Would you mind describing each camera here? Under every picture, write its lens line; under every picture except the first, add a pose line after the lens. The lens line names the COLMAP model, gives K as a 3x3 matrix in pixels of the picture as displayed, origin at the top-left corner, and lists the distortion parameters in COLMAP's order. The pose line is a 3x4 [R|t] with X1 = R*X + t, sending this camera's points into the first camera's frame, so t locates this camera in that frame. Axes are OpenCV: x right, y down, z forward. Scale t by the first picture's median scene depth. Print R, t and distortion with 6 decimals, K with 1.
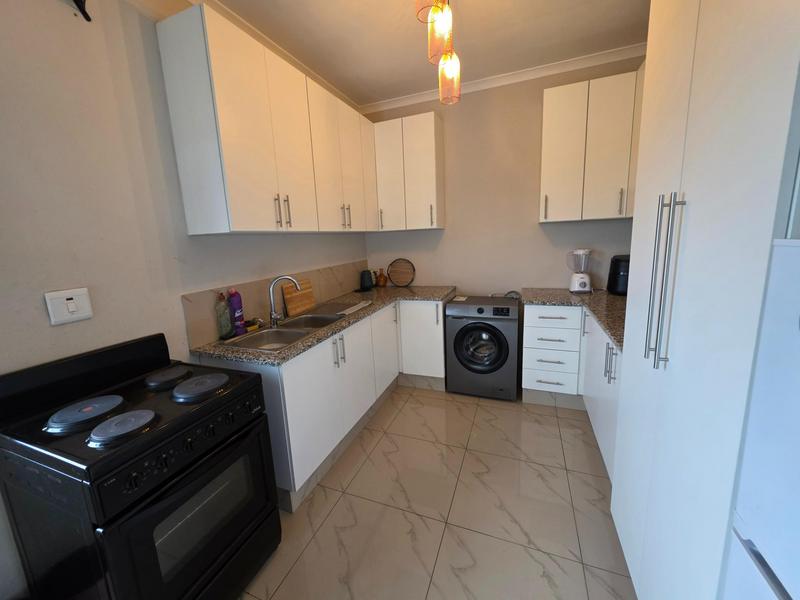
lens RADIAL K [[318.7, 0, 396.3], [0, 318.7, 292.0], [0, 0, 1]] dist [0.001976, 0.000185]
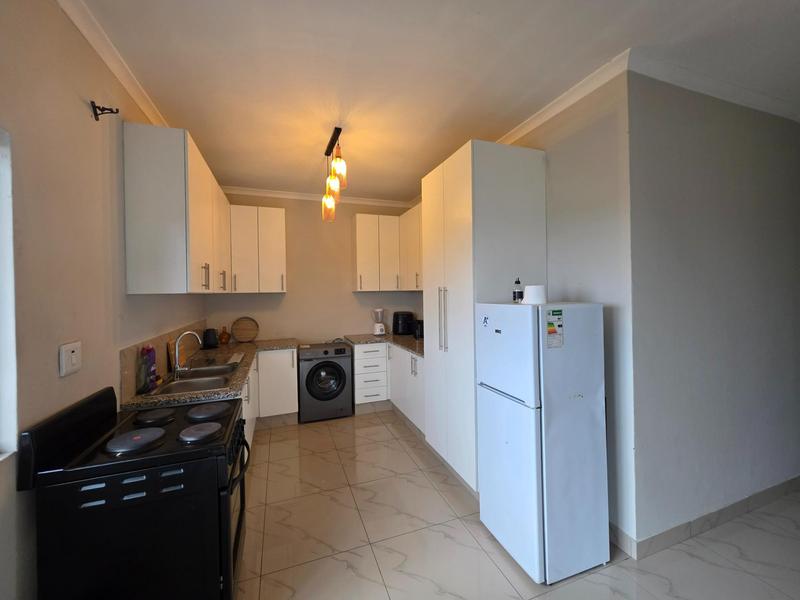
lens RADIAL K [[318.7, 0, 396.3], [0, 318.7, 292.0], [0, 0, 1]] dist [0.001976, 0.000185]
pose [[0.743167, 0.033773, 0.668253, -0.442271], [0.095363, 0.983184, -0.155743, 0.045113], [-0.662275, 0.179470, 0.727449, -0.255300]]
